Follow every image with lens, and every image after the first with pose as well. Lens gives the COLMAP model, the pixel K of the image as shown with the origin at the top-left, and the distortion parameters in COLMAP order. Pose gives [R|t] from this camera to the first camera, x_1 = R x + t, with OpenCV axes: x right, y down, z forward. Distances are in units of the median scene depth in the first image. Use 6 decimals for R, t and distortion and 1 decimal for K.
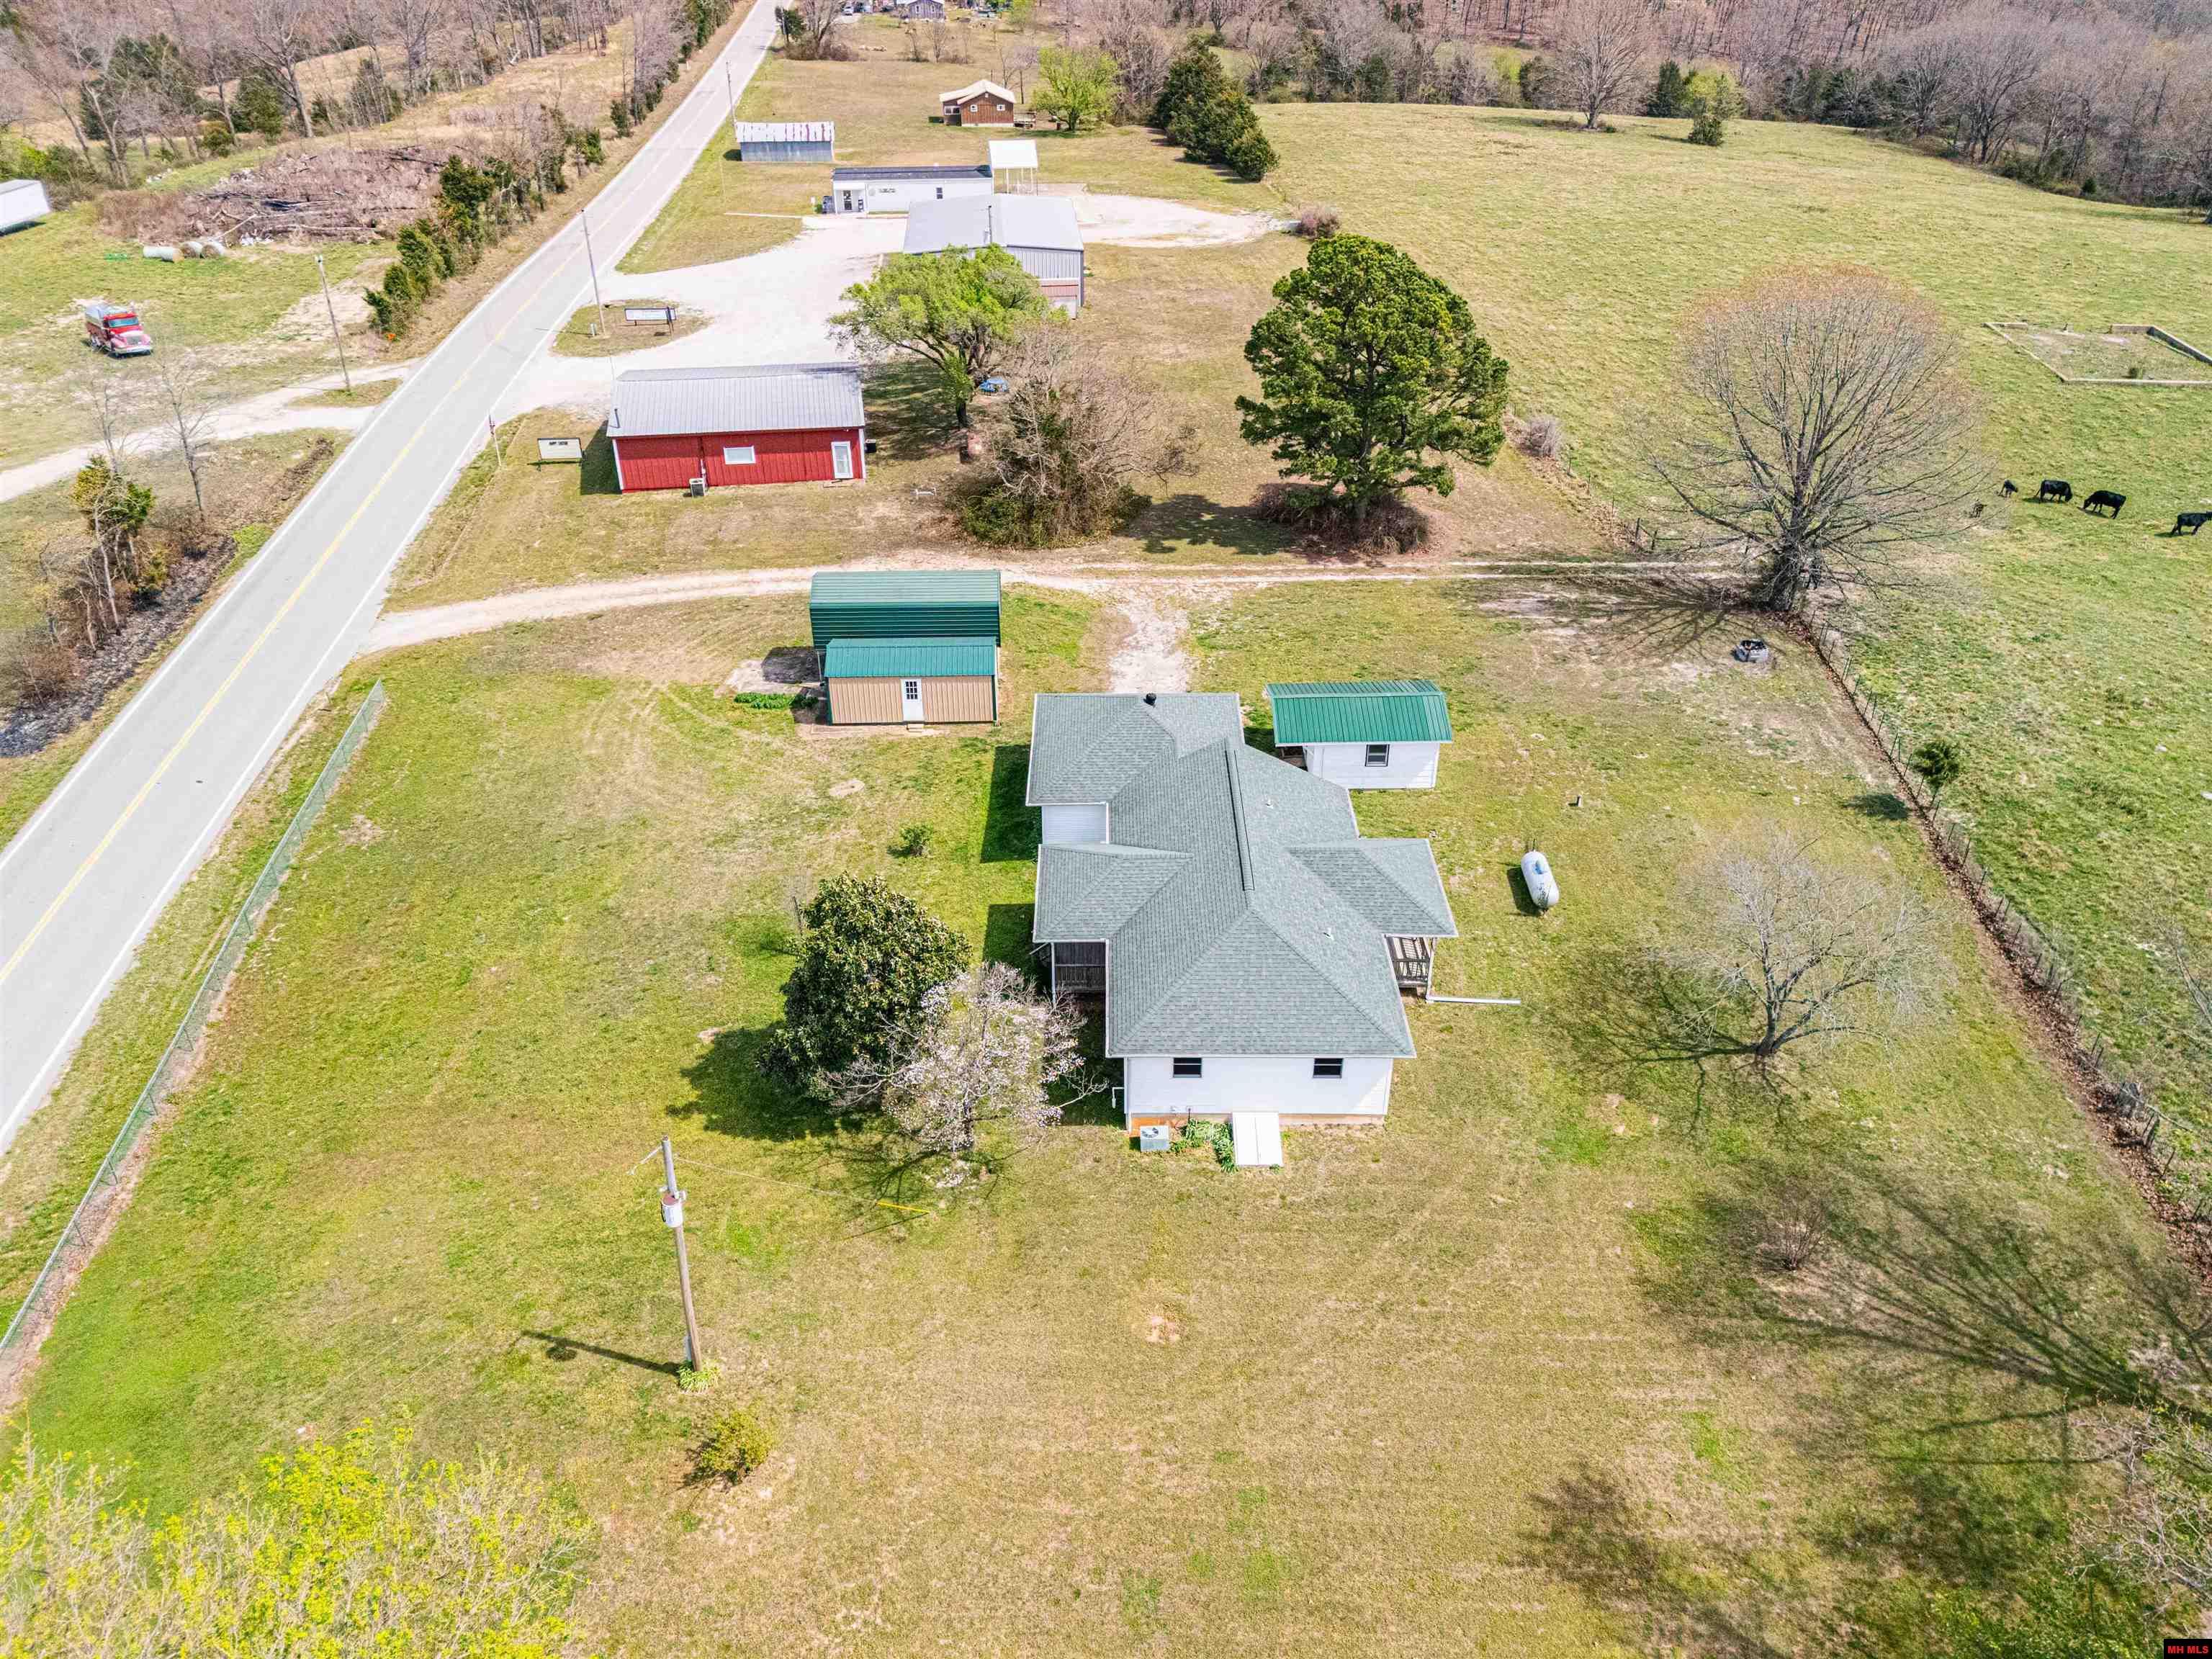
lens RADIAL K [[1722.7, 0, 1273.9], [0, 1722.7, 833.6], [0, 0, 1]] dist [0.085658, -0.130339]
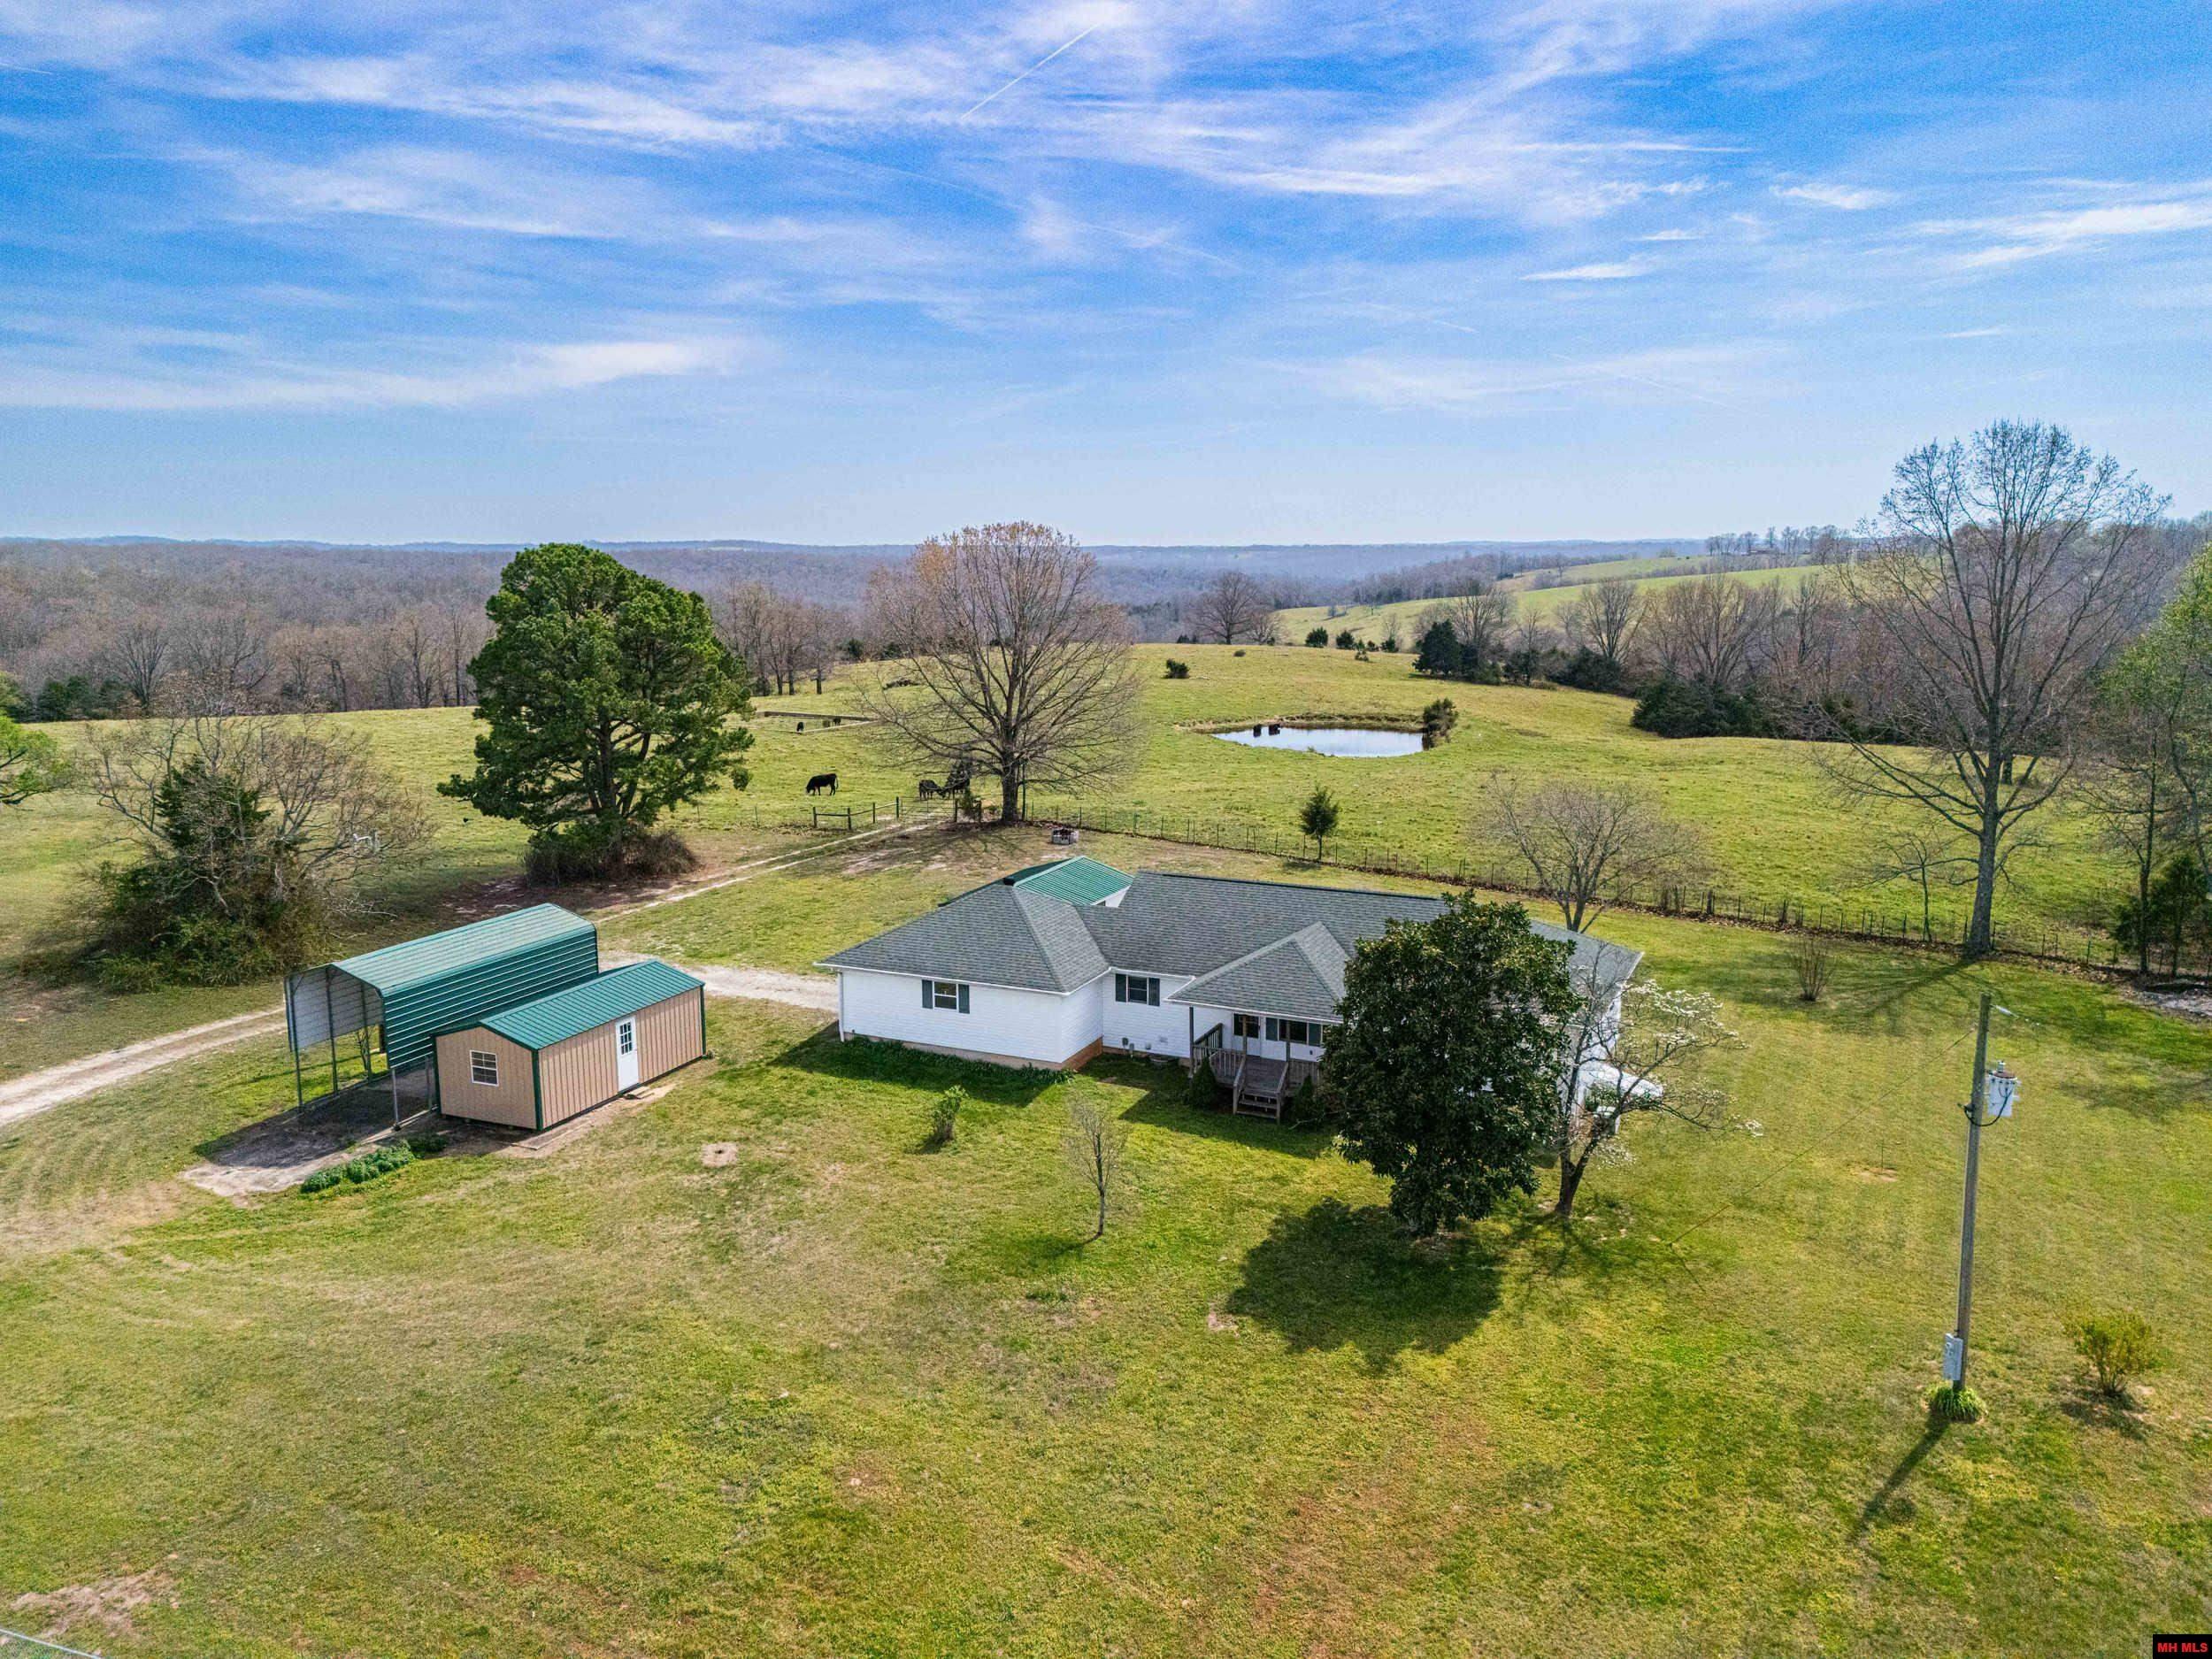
lens RADIAL K [[1551.2, 0, 1216.4], [0, 1551.2, 827.5], [0, 0, 1]] dist [0.070733, -0.065541]
pose [[0.443242, -0.192893, 0.875402, -0.676310], [0.479062, 0.876387, -0.049453, -0.015848], [-0.757651, 0.441292, 0.480860, 0.537278]]
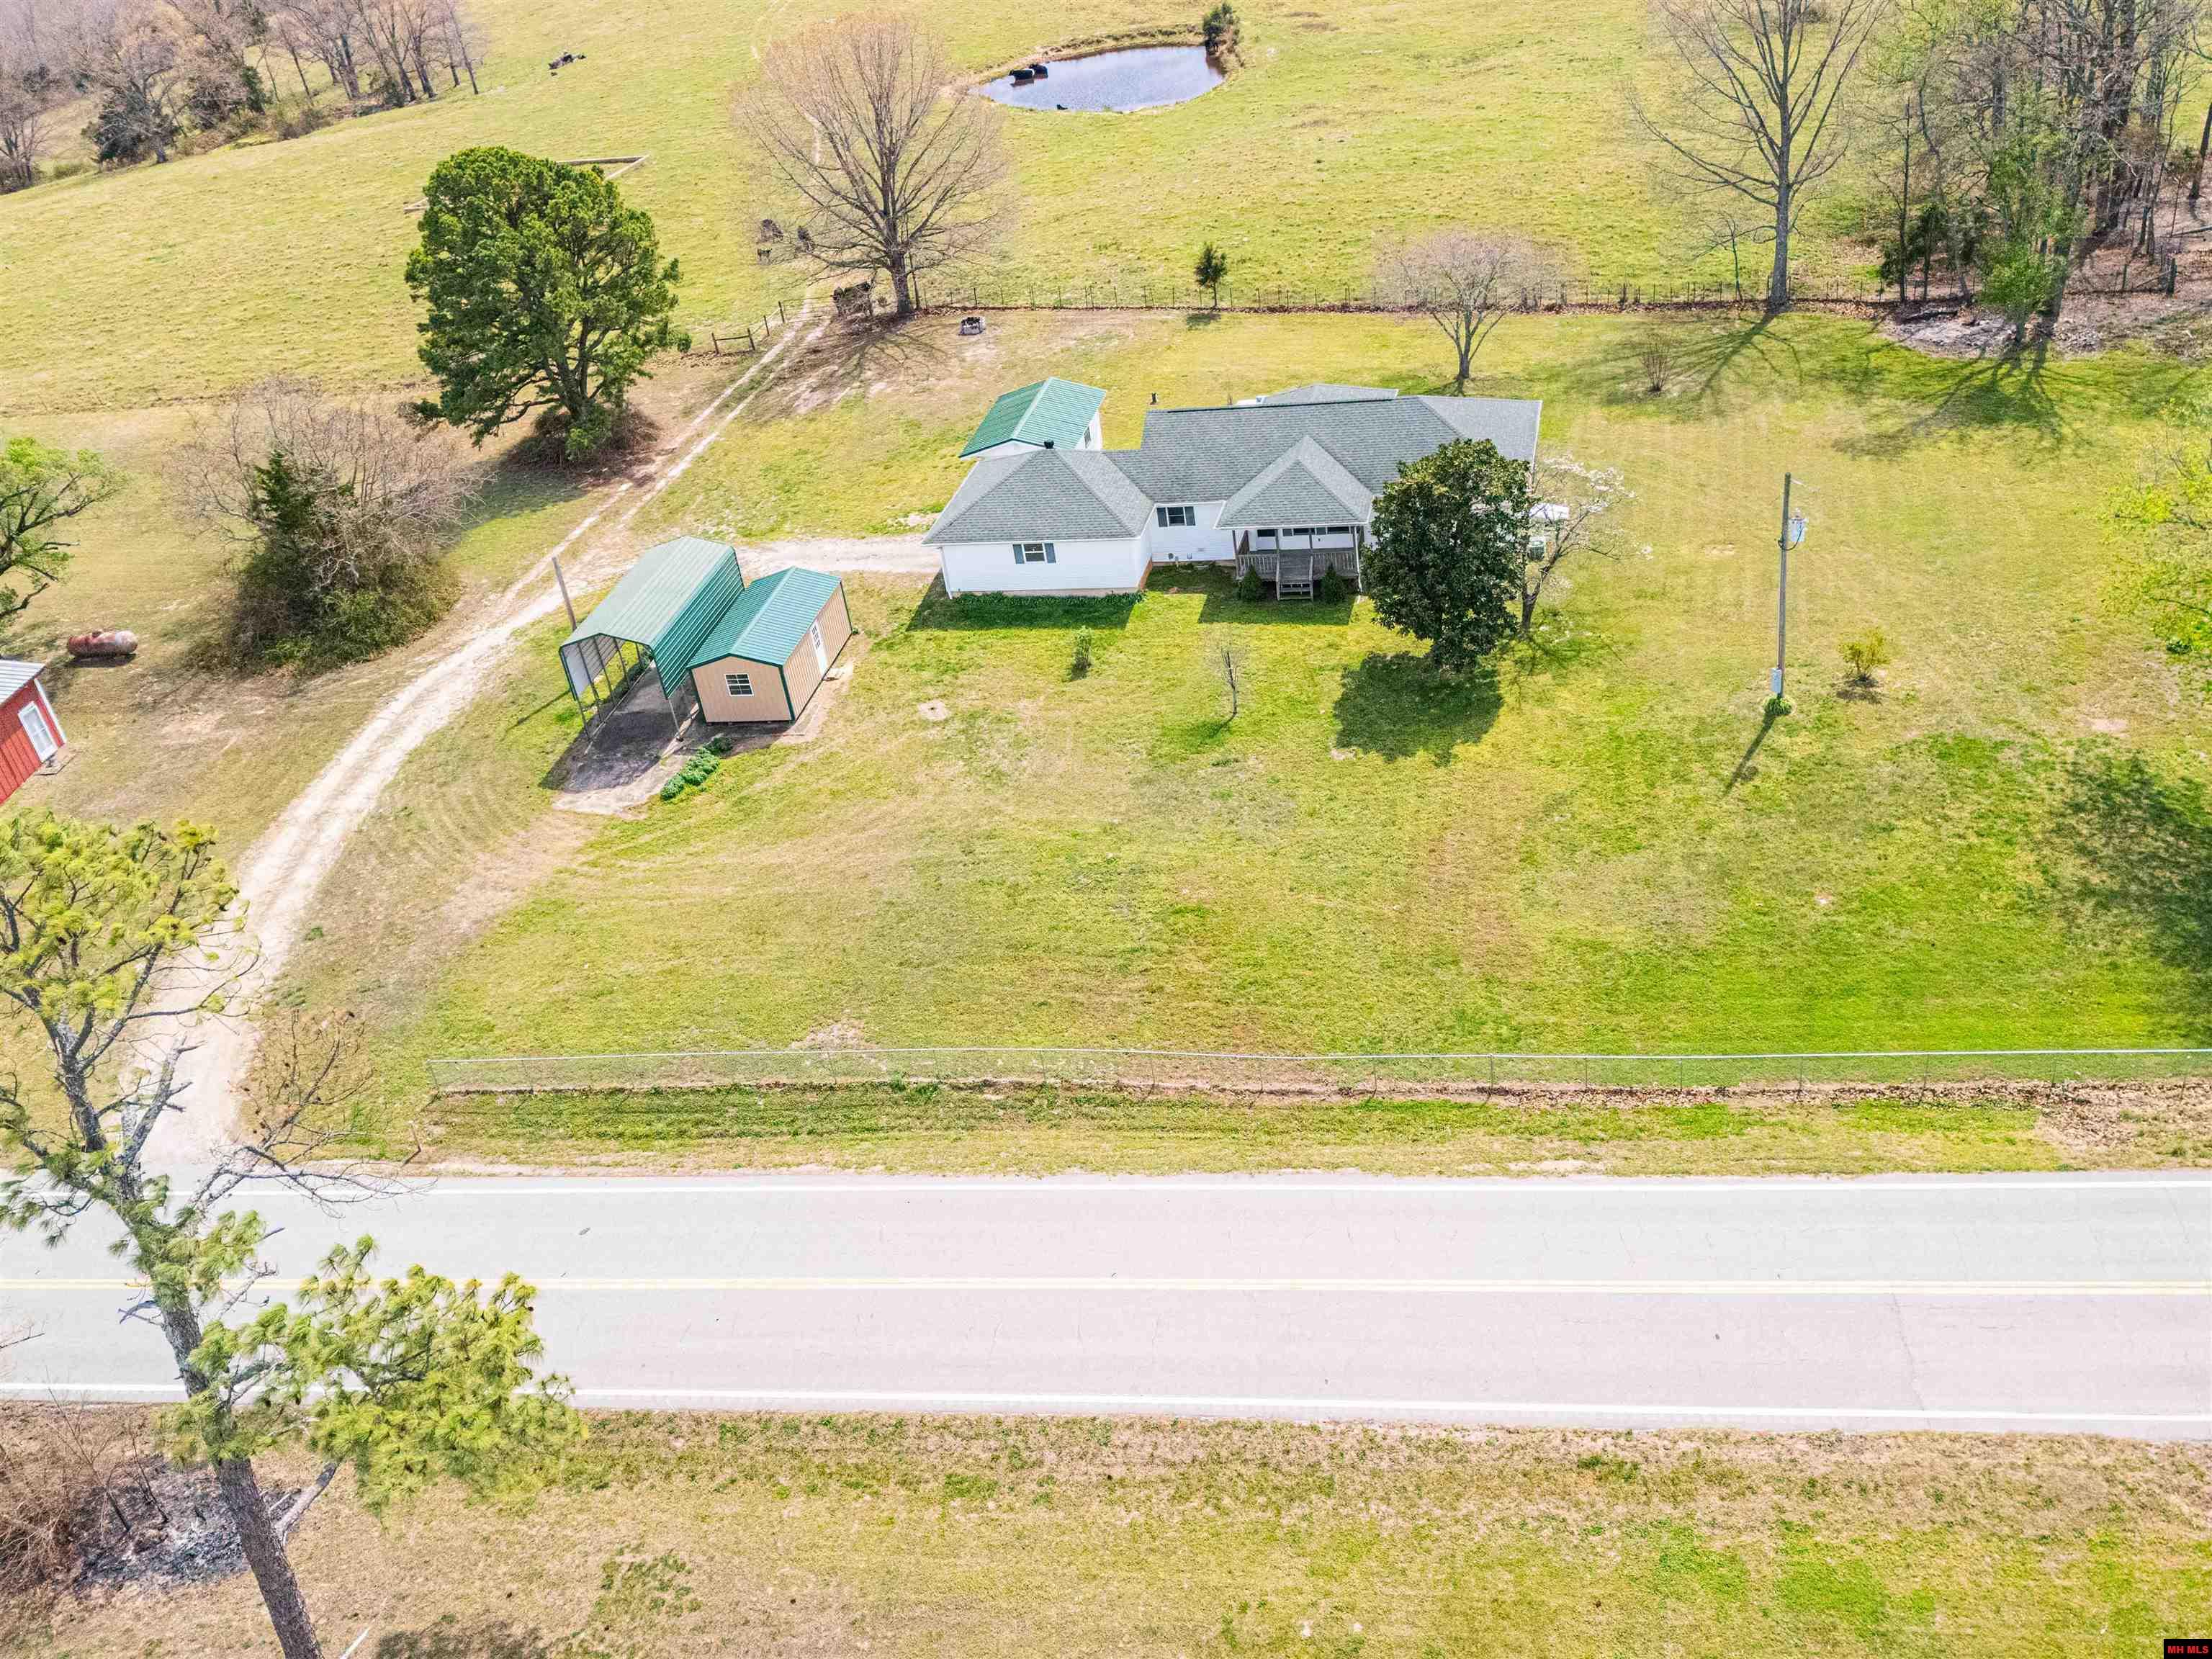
lens RADIAL K [[1722.7, 0, 1273.9], [0, 1722.7, 833.6], [0, 0, 1]] dist [0.085658, -0.130339]
pose [[0.224338, -0.601789, 0.766500, -0.961966], [0.610692, 0.699764, 0.370656, -0.212905], [-0.759426, 0.384943, 0.524491, 0.434030]]
